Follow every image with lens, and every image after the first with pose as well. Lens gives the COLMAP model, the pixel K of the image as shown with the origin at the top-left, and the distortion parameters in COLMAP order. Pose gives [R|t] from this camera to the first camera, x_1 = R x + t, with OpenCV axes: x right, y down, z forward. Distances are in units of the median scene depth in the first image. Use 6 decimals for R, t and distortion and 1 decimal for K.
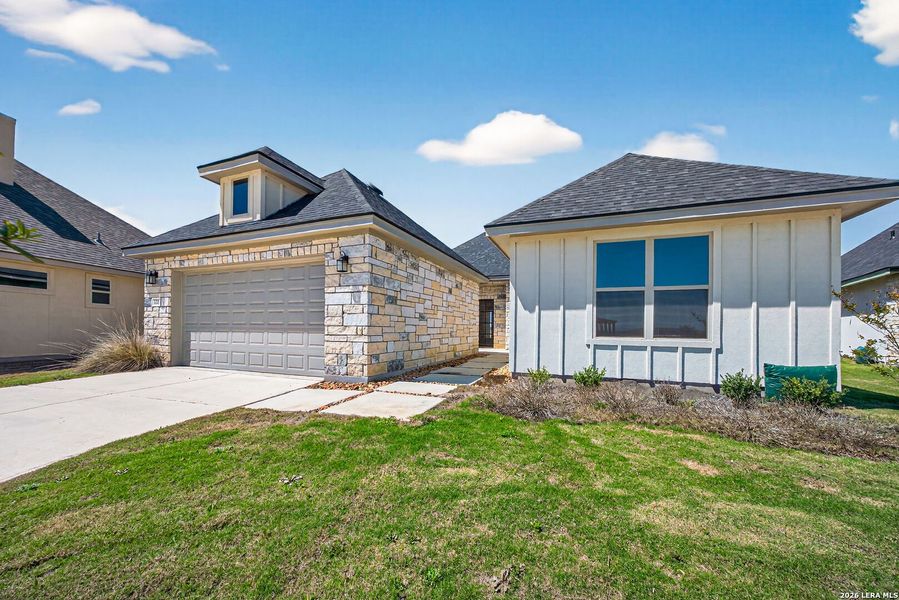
lens RADIAL K [[336.9, 0, 450.1], [0, 336.9, 301.3], [0, 0, 1]] dist [-0.000535, 0.000247]
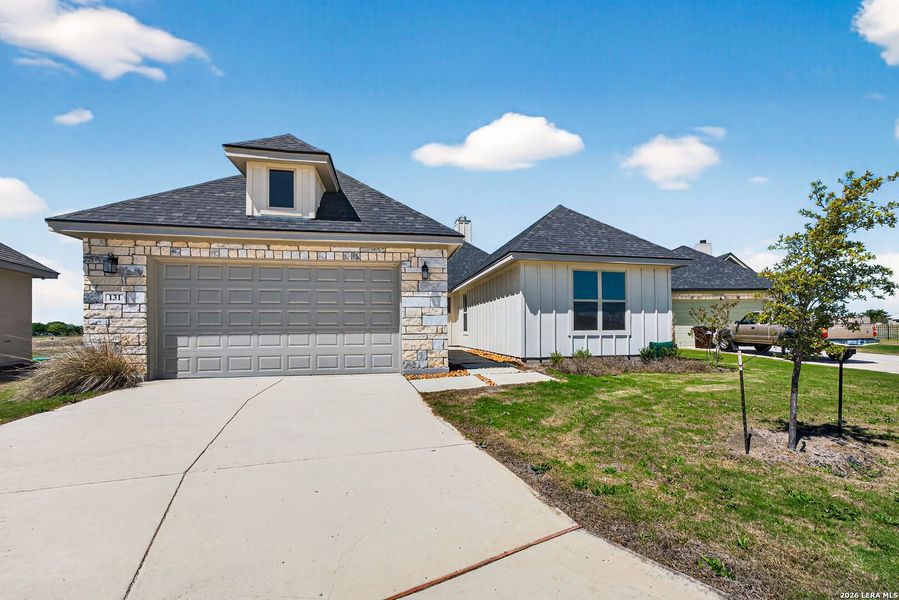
lens RADIAL K [[336.9, 0, 450.1], [0, 336.9, 301.3], [0, 0, 1]] dist [-0.000535, 0.000247]
pose [[0.854639, 0.024008, 0.518667, -0.839179], [-0.027726, 0.999615, -0.000585, -0.013465], [-0.518482, -0.013881, 0.854976, -0.042474]]
